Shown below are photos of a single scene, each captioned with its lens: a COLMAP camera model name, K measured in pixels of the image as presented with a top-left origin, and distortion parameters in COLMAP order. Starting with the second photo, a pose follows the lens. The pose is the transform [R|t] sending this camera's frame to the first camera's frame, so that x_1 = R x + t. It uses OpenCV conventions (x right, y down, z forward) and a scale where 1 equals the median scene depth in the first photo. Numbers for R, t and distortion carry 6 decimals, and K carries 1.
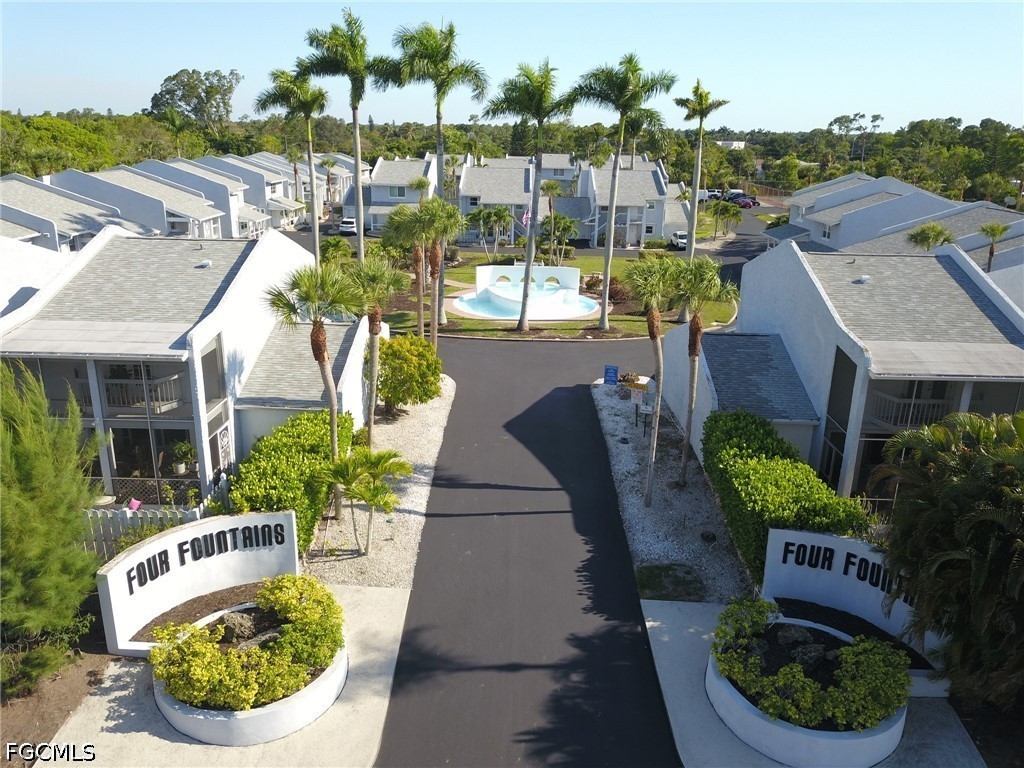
lens RADIAL K [[784.7, 0, 506.6], [0, 784.7, 387.5], [0, 0, 1]] dist [0.001262, -0.000816]
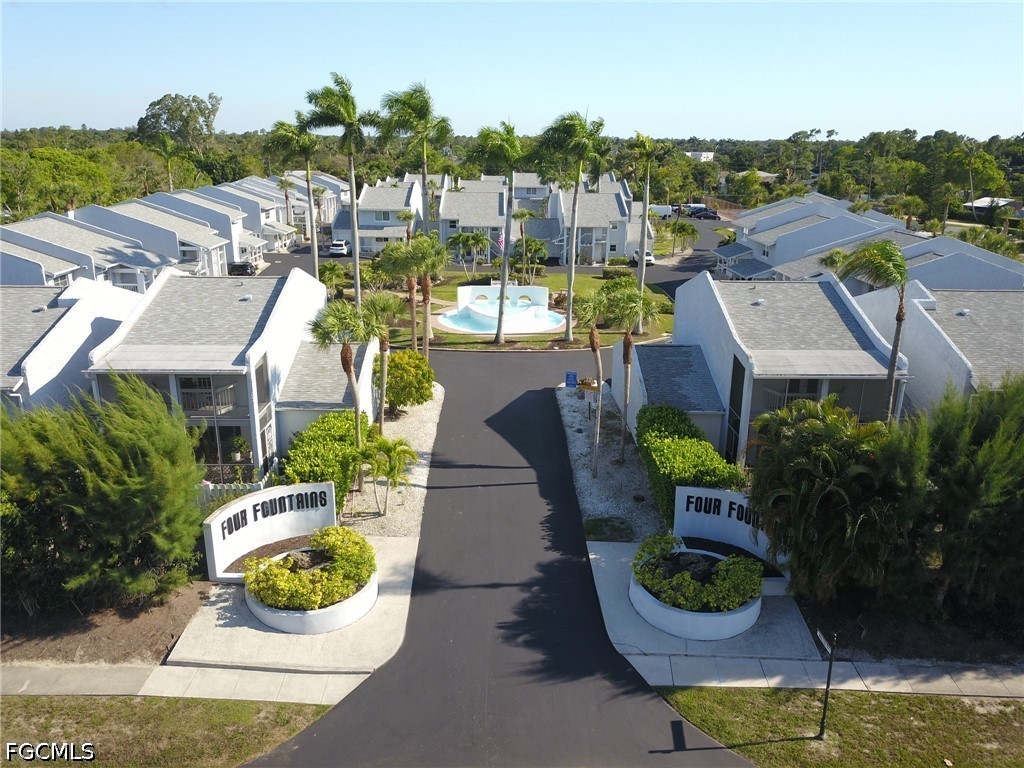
lens RADIAL K [[784.7, 0, 509.8], [0, 784.7, 386.1], [0, 0, 1]] dist [0.001262, -0.000816]
pose [[0.999356, -0.017896, 0.031117, -0.001708], [0.018276, 0.999762, -0.011948, 0.009671], [-0.030895, 0.012509, 0.999444, -0.310888]]
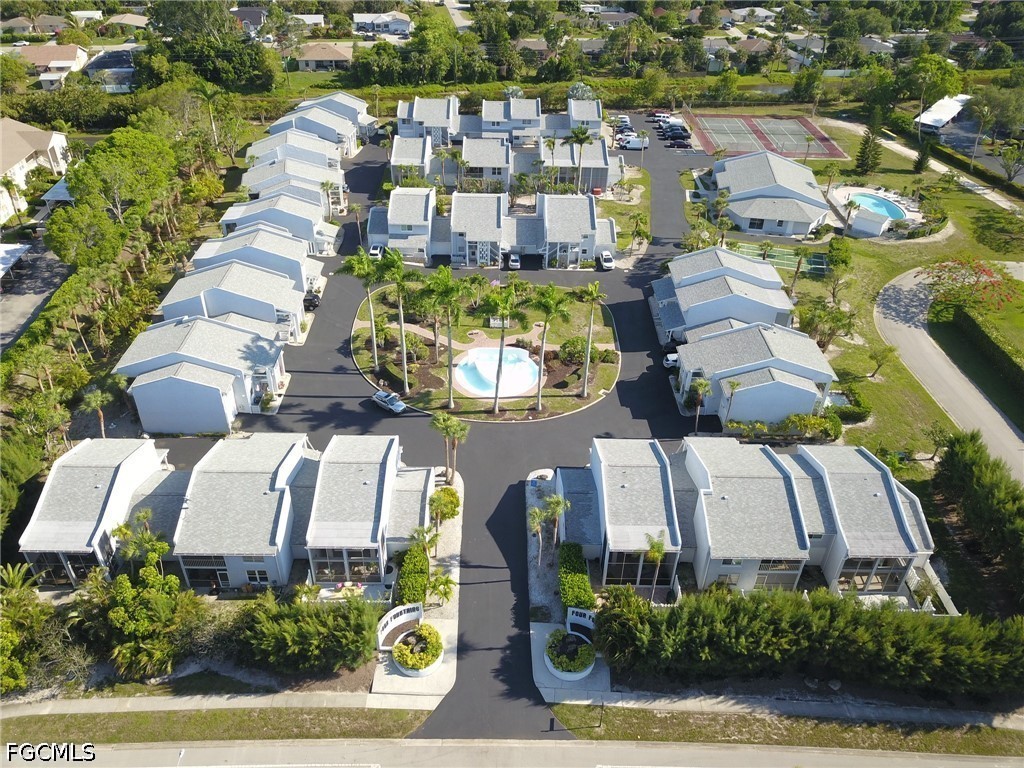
lens RADIAL K [[784.7, 0, 514.1], [0, 784.7, 383.9], [0, 0, 1]] dist [0.001262, -0.000816]
pose [[0.999125, -0.002690, 0.041732, -0.021252], [-0.009519, 0.957098, 0.289609, -1.315458], [-0.040721, -0.289753, 0.956235, -1.477073]]
